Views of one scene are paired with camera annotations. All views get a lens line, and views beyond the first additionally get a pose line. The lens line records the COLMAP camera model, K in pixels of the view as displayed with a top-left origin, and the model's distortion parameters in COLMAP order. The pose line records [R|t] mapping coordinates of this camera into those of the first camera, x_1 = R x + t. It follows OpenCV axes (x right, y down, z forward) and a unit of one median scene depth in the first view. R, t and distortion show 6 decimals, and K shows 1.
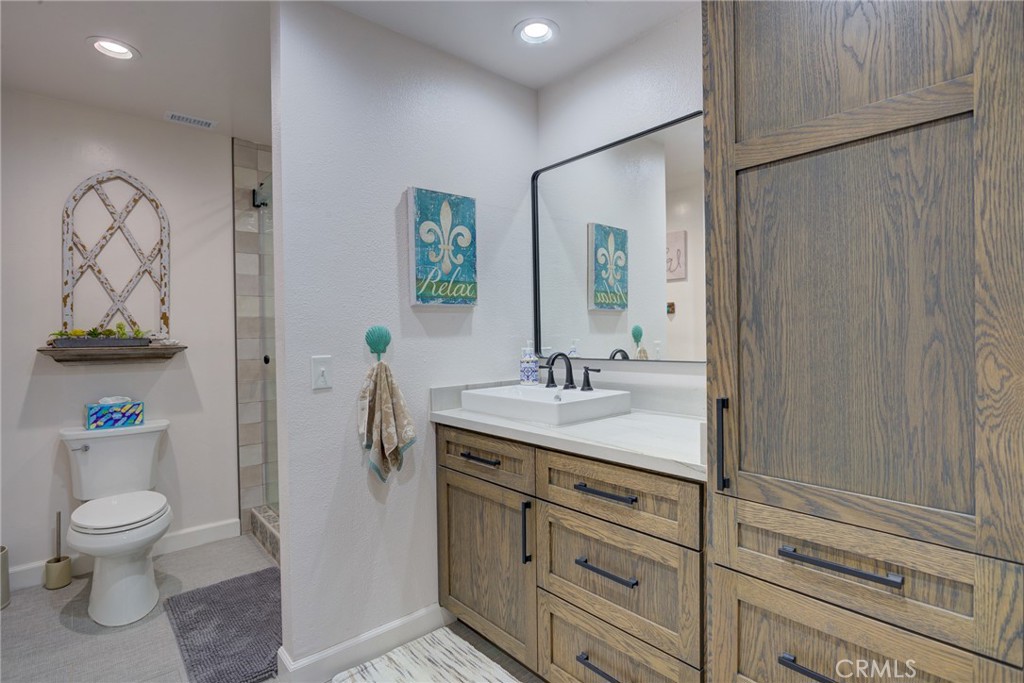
lens RADIAL K [[500.5, 0, 513.5], [0, 500.5, 337.6], [0, 0, 1]] dist [-0.019315, 0.005506]
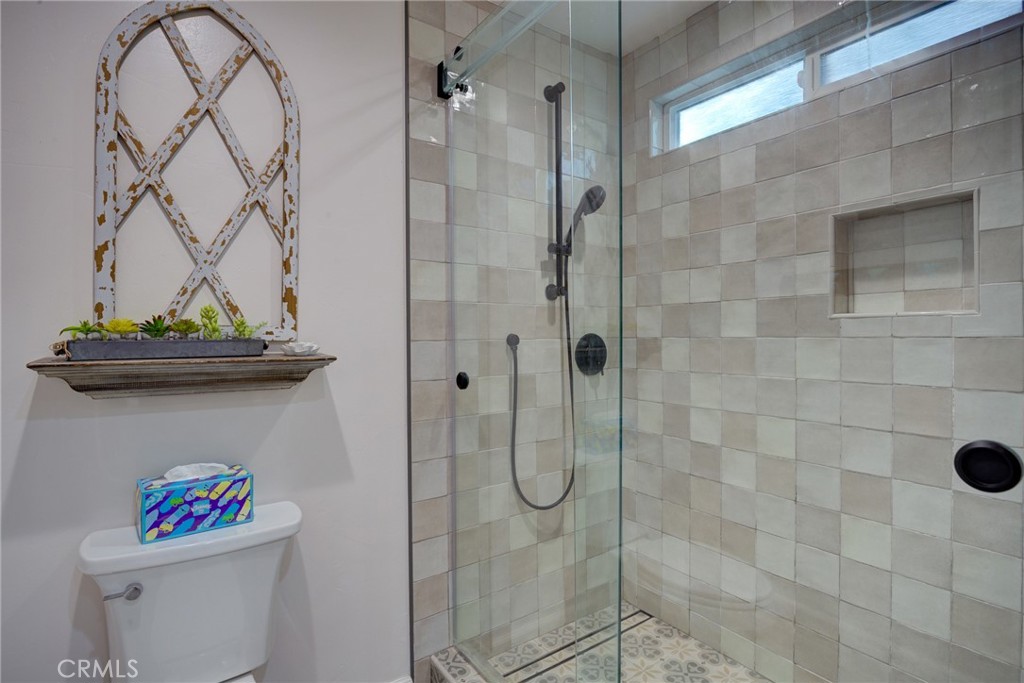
lens RADIAL K [[500.5, 0, 512.2], [0, 500.5, 338.5], [0, 0, 1]] dist [-0.019315, 0.005506]
pose [[0.993849, 0.009293, -0.110356, -0.447108], [-0.009217, 0.999957, 0.001204, -0.002310], [0.110362, -0.000180, 0.993891, 0.552966]]
